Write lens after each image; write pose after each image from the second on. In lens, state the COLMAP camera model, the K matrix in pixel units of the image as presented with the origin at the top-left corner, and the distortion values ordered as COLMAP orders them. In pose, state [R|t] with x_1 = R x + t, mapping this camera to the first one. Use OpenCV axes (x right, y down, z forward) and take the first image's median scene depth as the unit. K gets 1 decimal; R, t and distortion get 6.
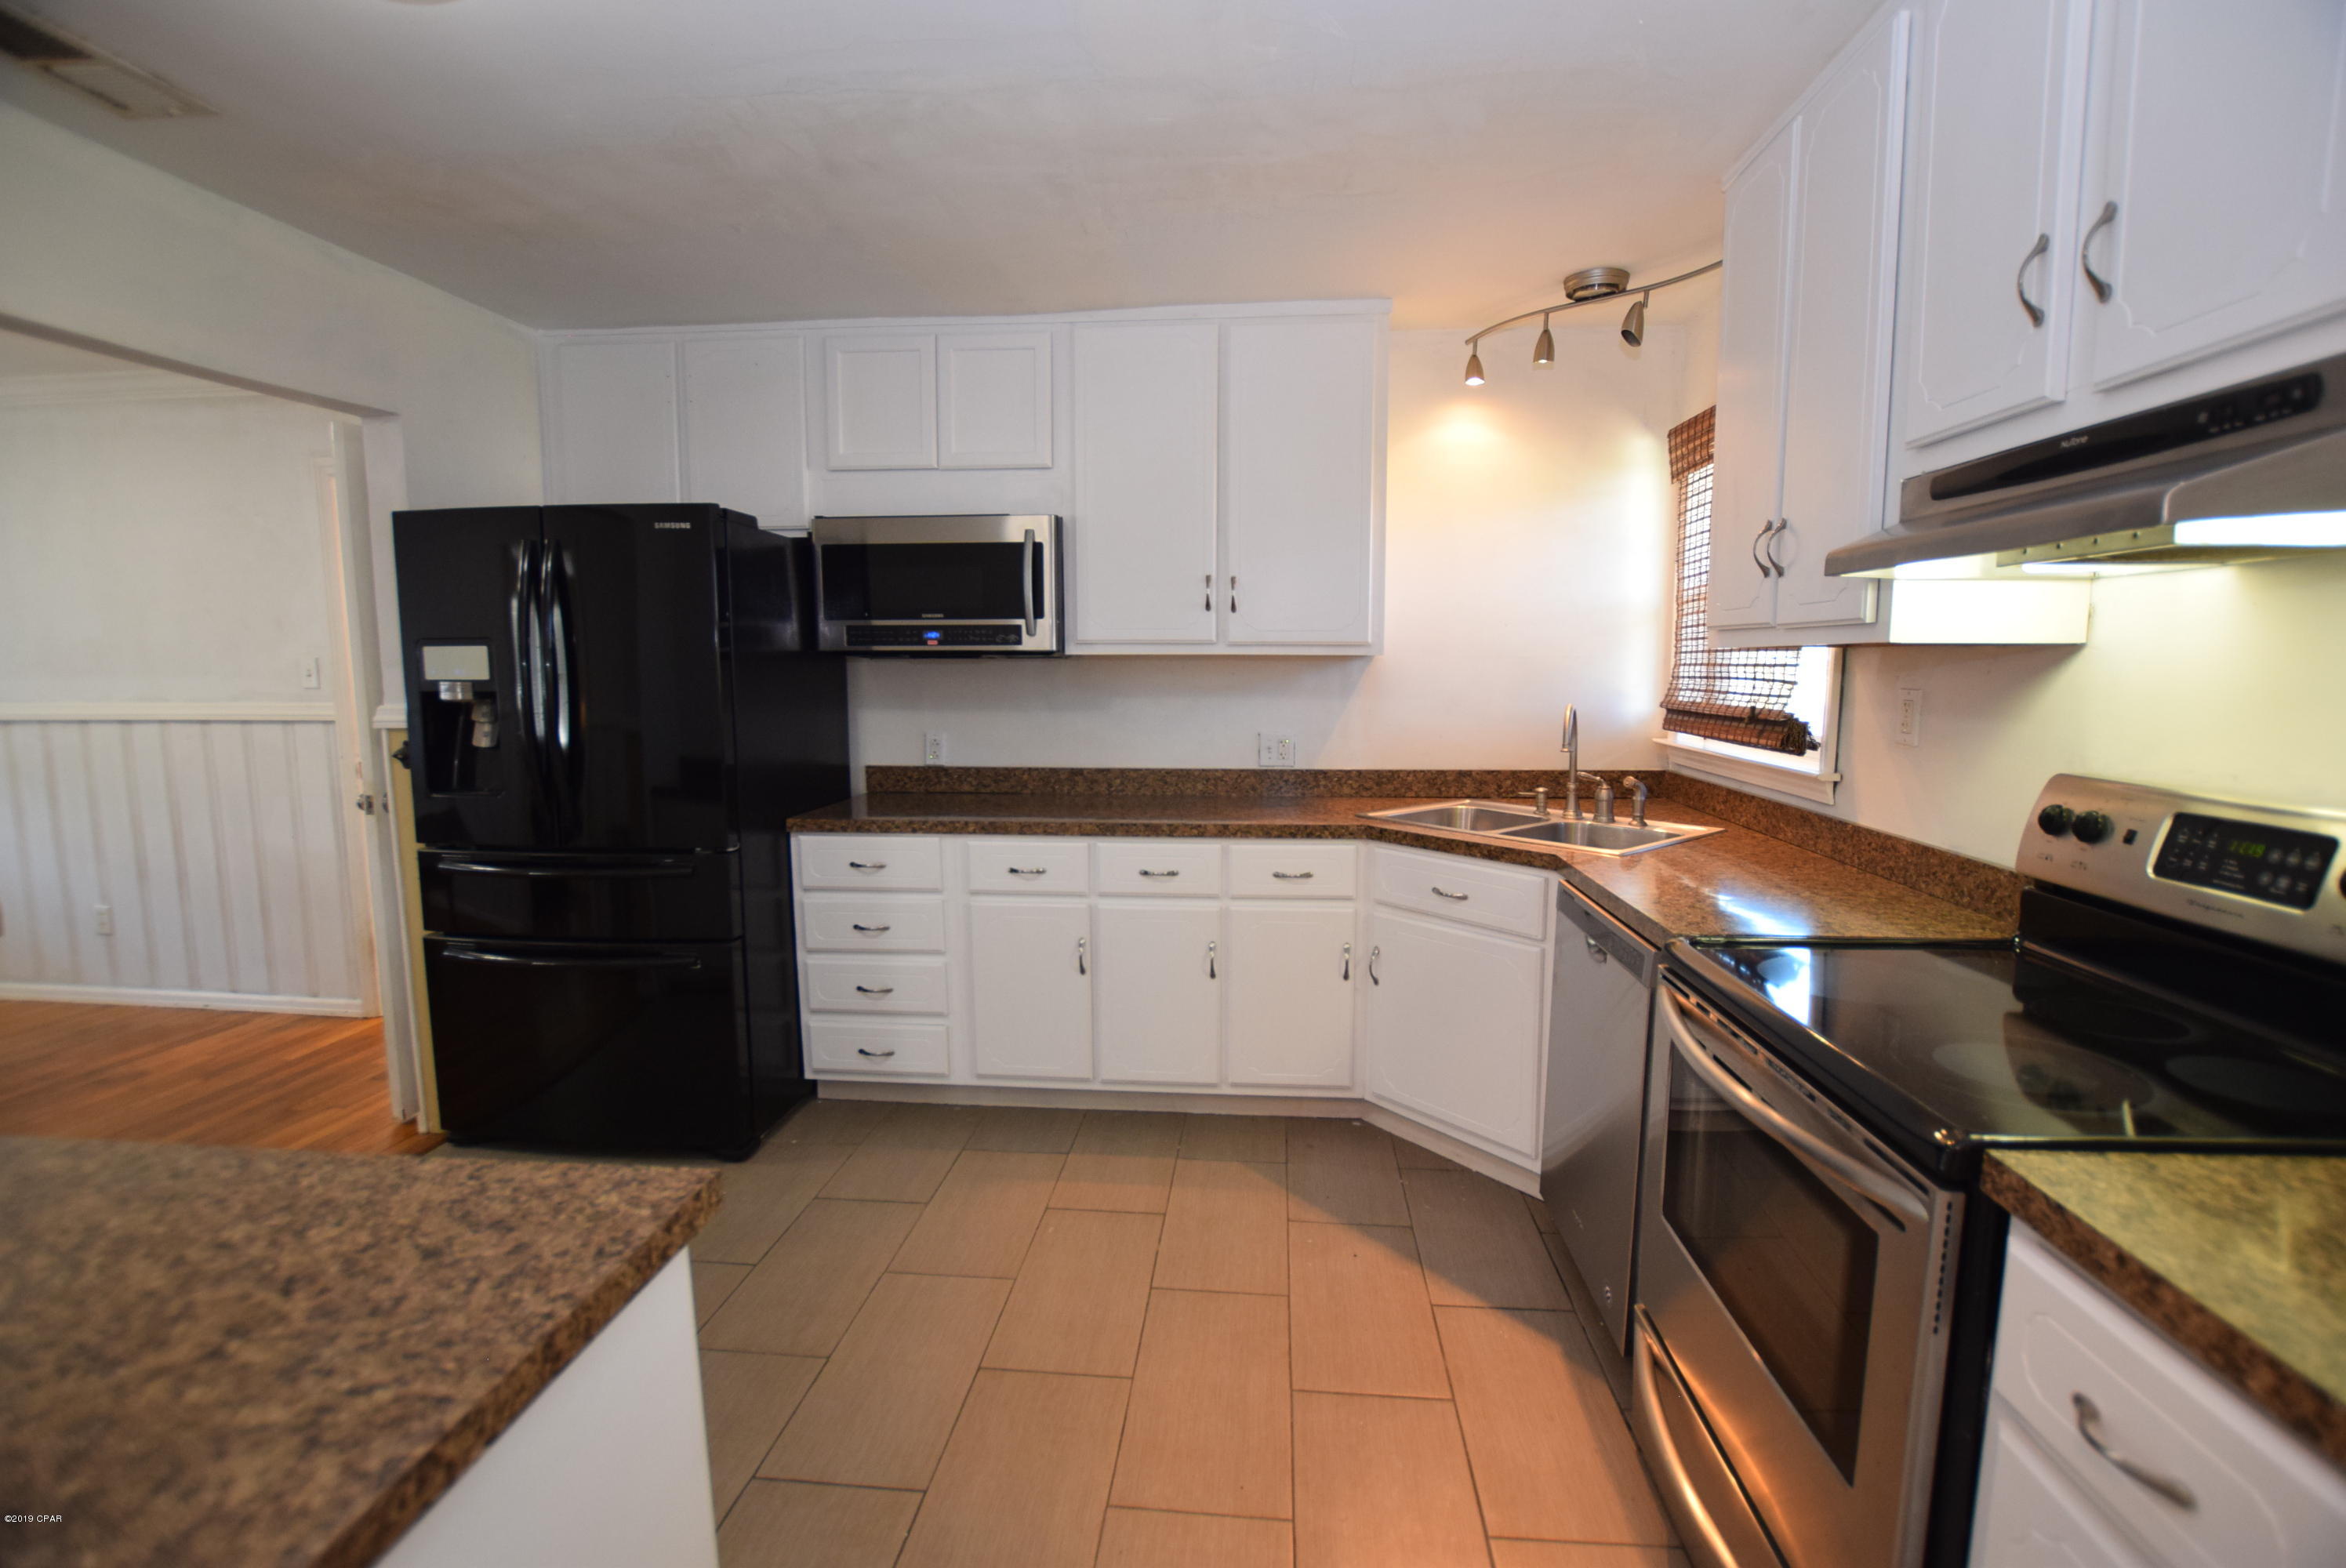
lens RADIAL K [[1037.6, 0, 1183.8], [0, 1037.6, 784.8], [0, 0, 1]] dist [-0.035929, 0.005659]
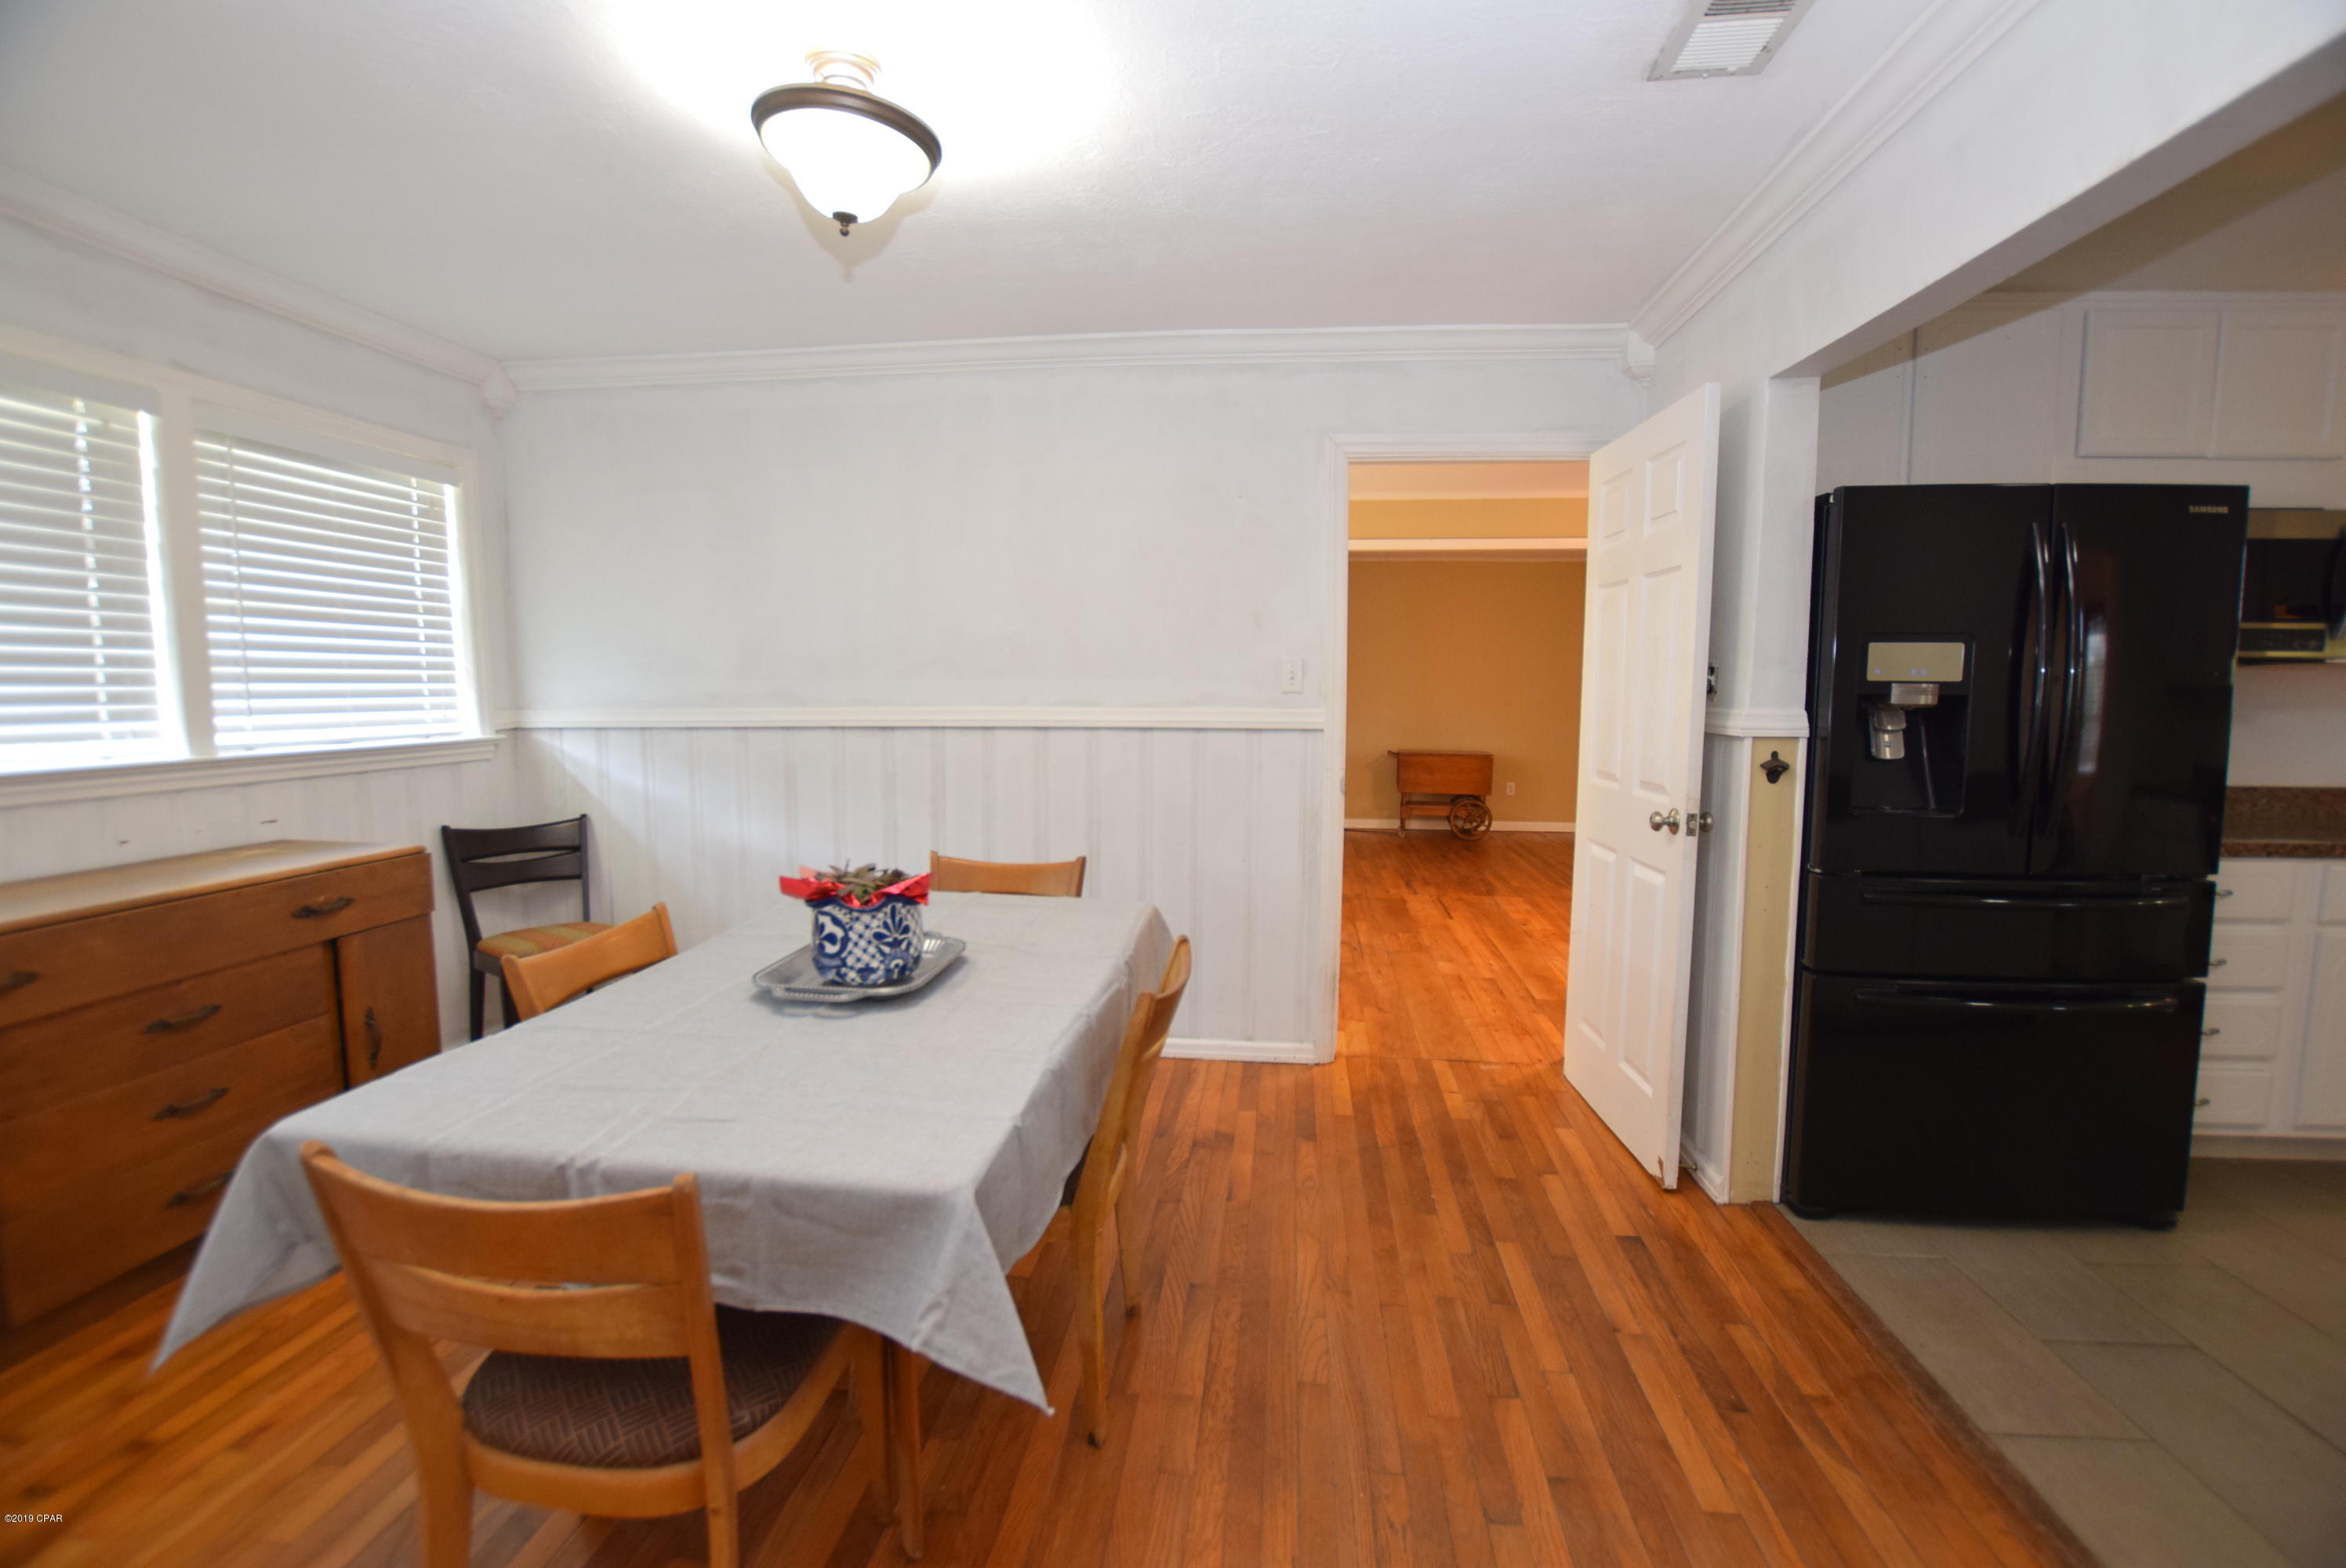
lens RADIAL K [[1040.2, 0, 1187.1], [0, 1040.2, 785.4], [0, 0, 1]] dist [-0.032084, 0.004455]
pose [[0.999959, 0.004439, -0.007929, -1.145558], [-0.004571, 0.999848, -0.016812, 0.002489], [0.007853, 0.016848, 0.999827, 0.108806]]
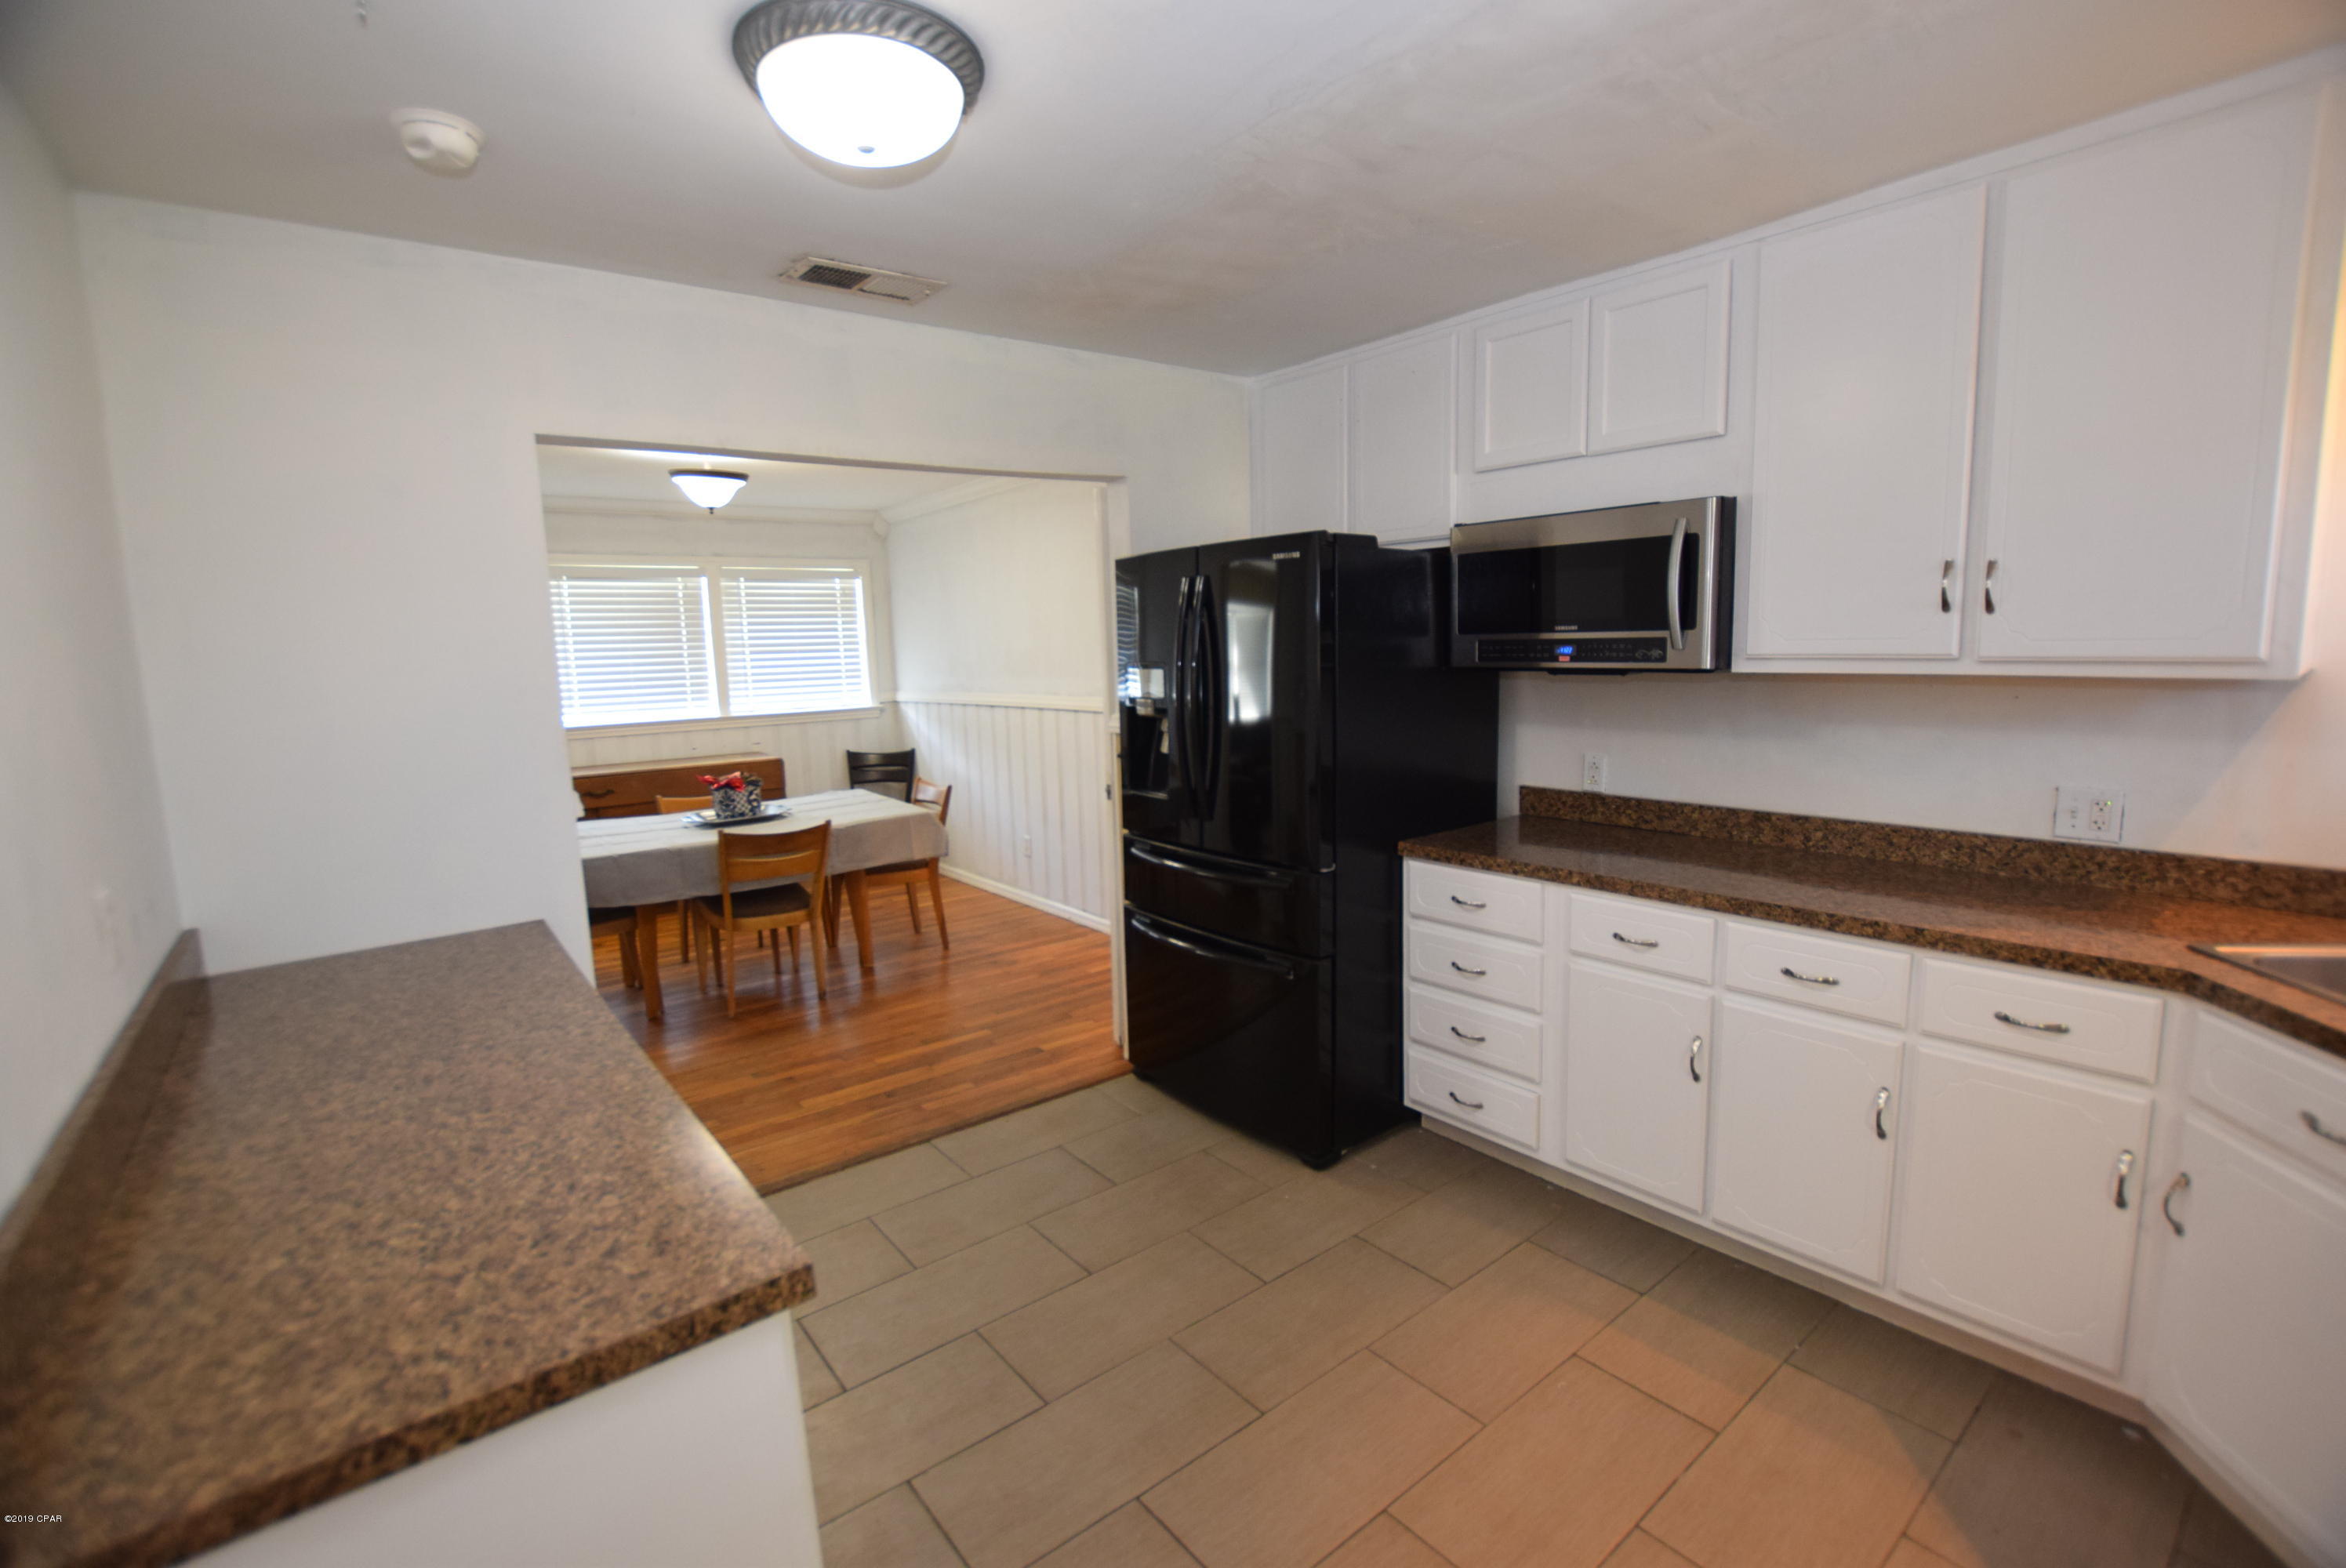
lens RADIAL K [[1037.6, 0, 1183.8], [0, 1037.6, 784.8], [0, 0, 1]] dist [-0.035929, 0.005659]
pose [[0.693407, 0.080444, -0.716042, 0.167127], [-0.056739, 0.996759, 0.057036, -0.063217], [0.718309, 0.001079, 0.695724, 0.164368]]
